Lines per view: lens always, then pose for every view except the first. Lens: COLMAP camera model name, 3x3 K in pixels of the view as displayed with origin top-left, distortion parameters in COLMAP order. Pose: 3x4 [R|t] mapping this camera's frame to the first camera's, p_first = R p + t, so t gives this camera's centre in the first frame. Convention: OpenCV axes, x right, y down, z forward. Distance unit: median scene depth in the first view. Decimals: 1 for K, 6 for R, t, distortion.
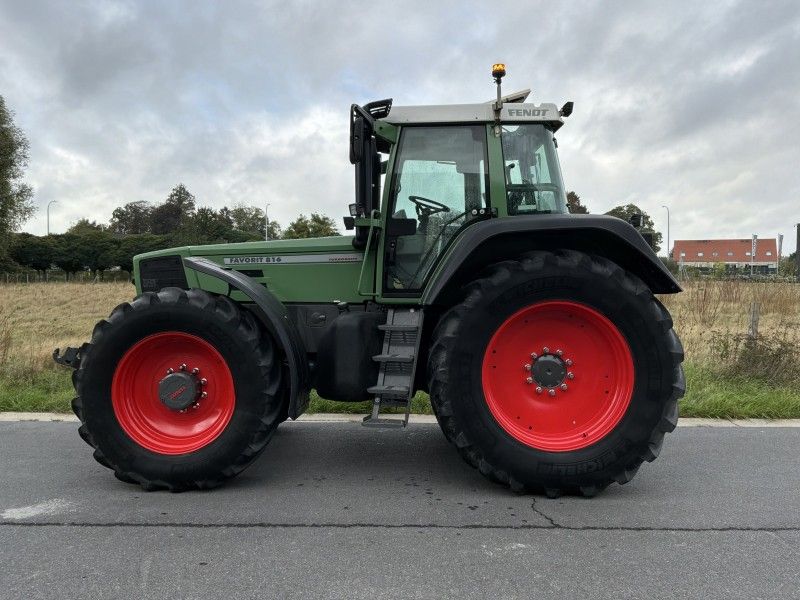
lens RADIAL K [[664.5, 0, 392.3], [0, 664.5, 293.4], [0, 0, 1]] dist [0.058409, -0.101619]
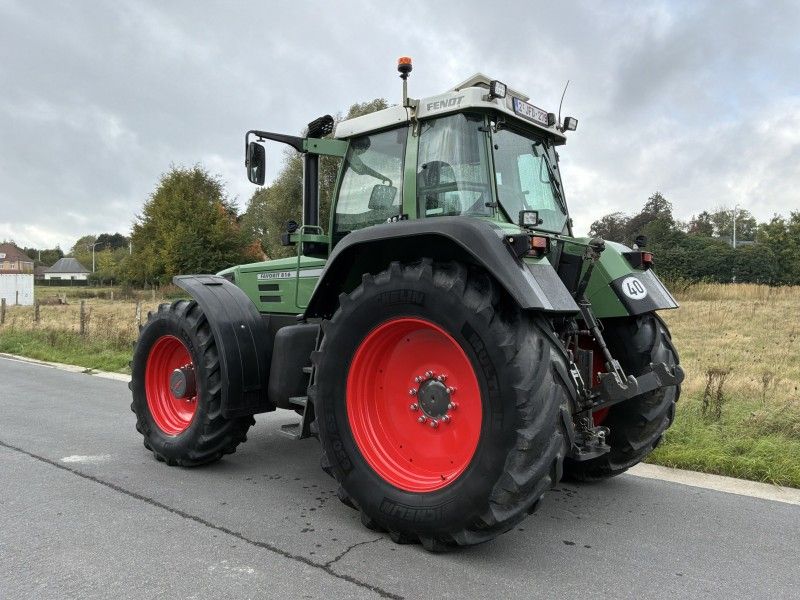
lens RADIAL K [[664.5, 0, 391.5], [0, 664.5, 289.5], [0, 0, 1]] dist [0.058409, -0.101619]
pose [[0.763238, -0.003285, -0.646109, 0.772567], [-0.010301, 0.999798, -0.017251, -0.009989], [0.646035, 0.019822, 0.763050, 0.310255]]
